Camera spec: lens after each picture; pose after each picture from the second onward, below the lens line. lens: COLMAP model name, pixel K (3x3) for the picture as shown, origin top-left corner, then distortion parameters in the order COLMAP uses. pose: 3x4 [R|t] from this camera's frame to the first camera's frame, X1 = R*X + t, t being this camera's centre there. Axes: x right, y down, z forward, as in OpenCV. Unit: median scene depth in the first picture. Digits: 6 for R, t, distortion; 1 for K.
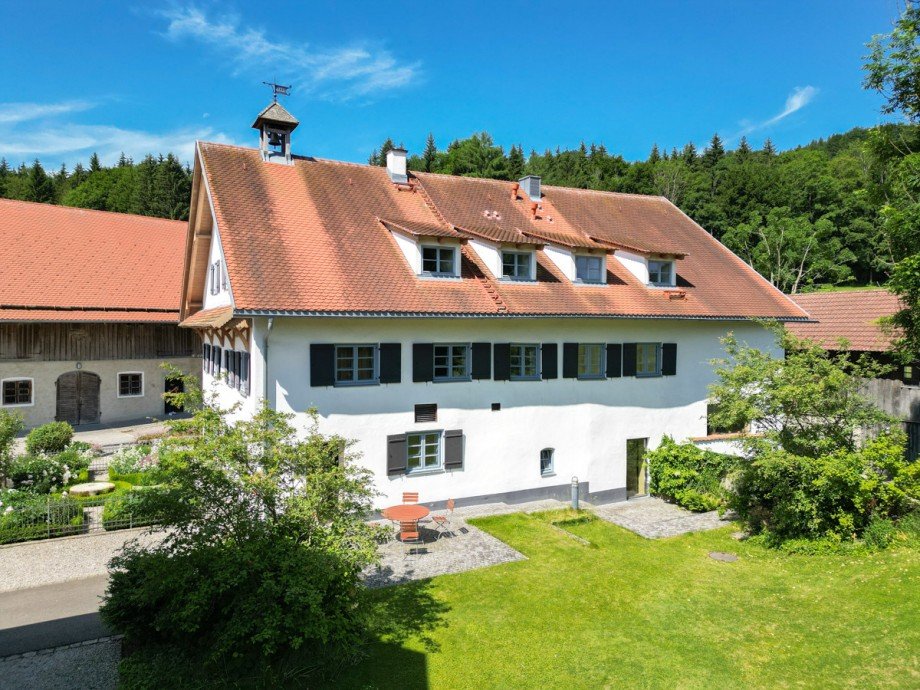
lens RADIAL K [[639.1, 0, 461.7], [0, 639.1, 343.0], [0, 0, 1]] dist [0.072329, -0.073527]
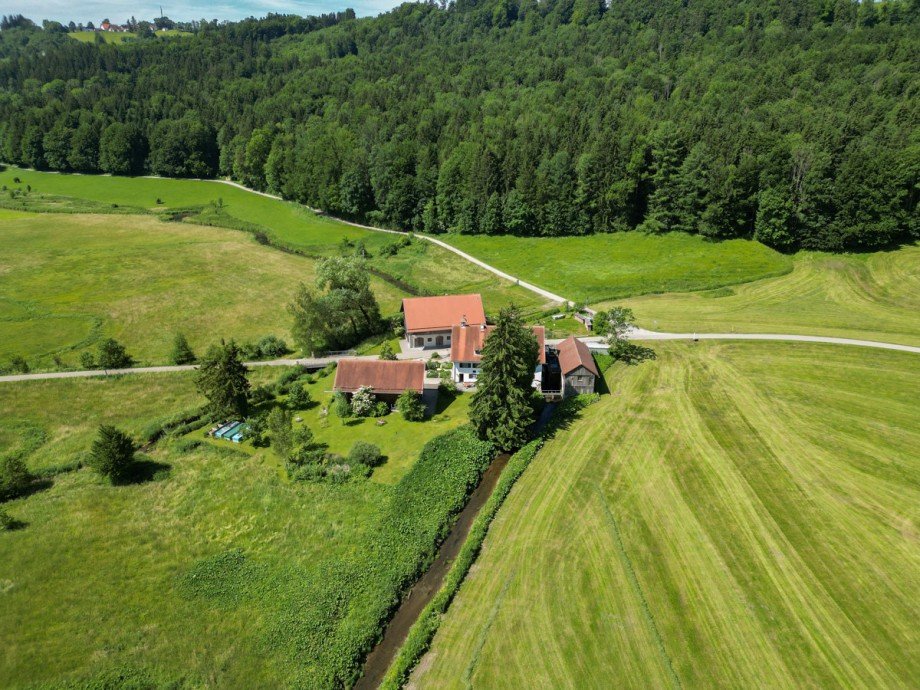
lens RADIAL K [[639.1, 0, 461.2], [0, 639.1, 351.5], [0, 0, 1]] dist [0.072329, -0.073527]
pose [[0.861847, 0.193639, -0.468747, 2.948783], [-0.010327, 0.930752, 0.365505, -2.564909], [0.507063, -0.310168, 0.804166, -4.561934]]
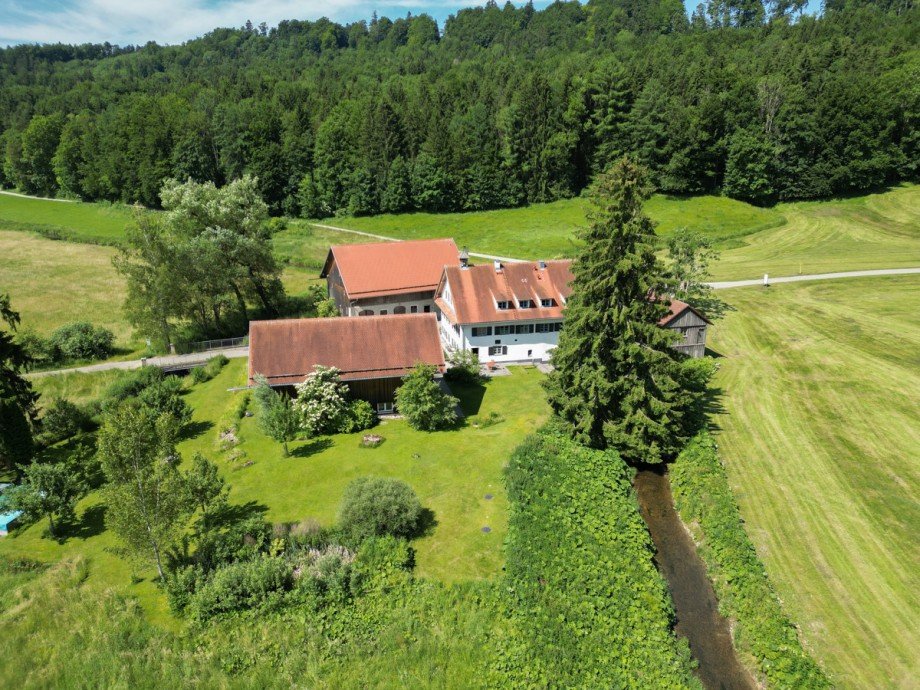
lens RADIAL K [[639.1, 0, 459.9], [0, 639.1, 347.1], [0, 0, 1]] dist [0.072329, -0.073527]
pose [[0.965870, 0.068617, -0.249775, 0.673516], [0.002126, 0.962143, 0.272536, -0.894724], [0.259020, -0.263765, 0.929159, -2.675736]]
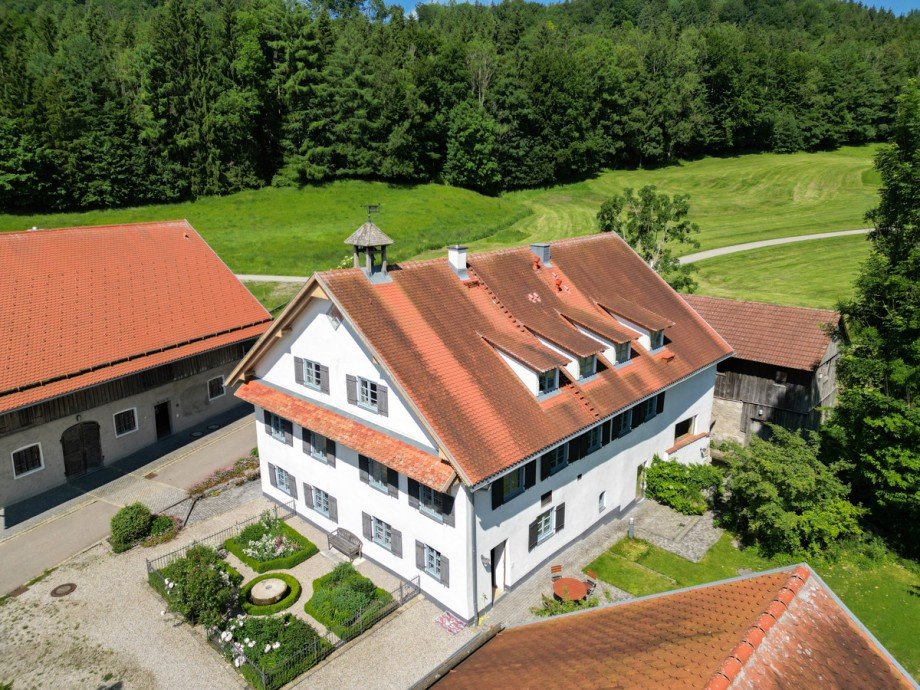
lens RADIAL K [[639.1, 0, 461.5], [0, 639.1, 340.0], [0, 0, 1]] dist [0.072329, -0.073527]
pose [[0.940568, -0.088785, 0.327794, -0.550921], [0.010239, 0.972195, 0.233947, -0.459912], [-0.339451, -0.216687, 0.915325, -0.089781]]
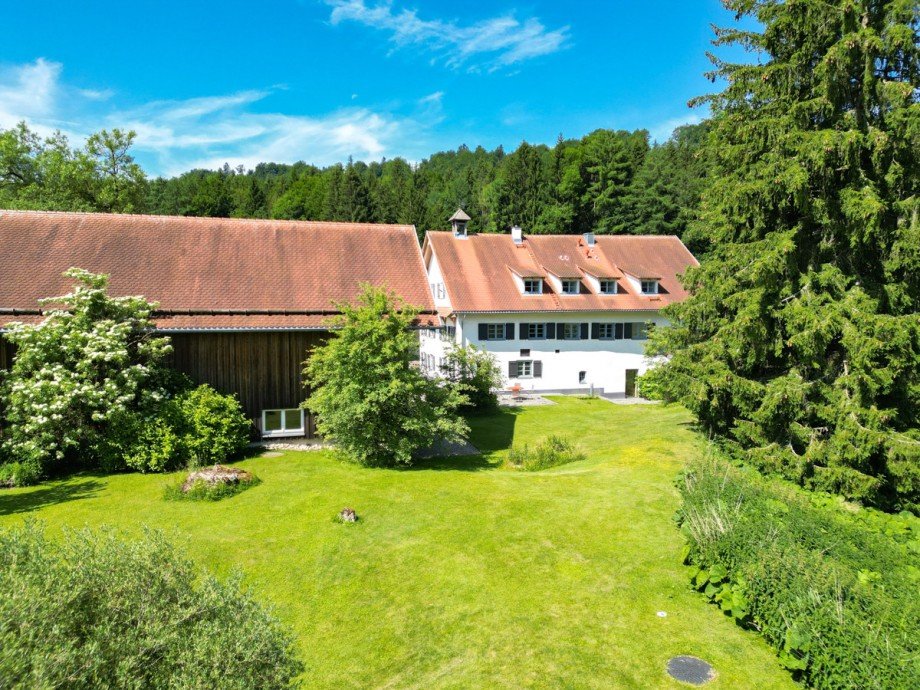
lens RADIAL K [[639.1, 0, 458.1], [0, 639.1, 348.4], [0, 0, 1]] dist [0.072329, -0.073527]
pose [[0.975864, 0.012988, -0.217992, 0.186339], [-0.002049, 0.998730, 0.050331, -0.020905], [0.218369, -0.048670, 0.974652, -1.164565]]
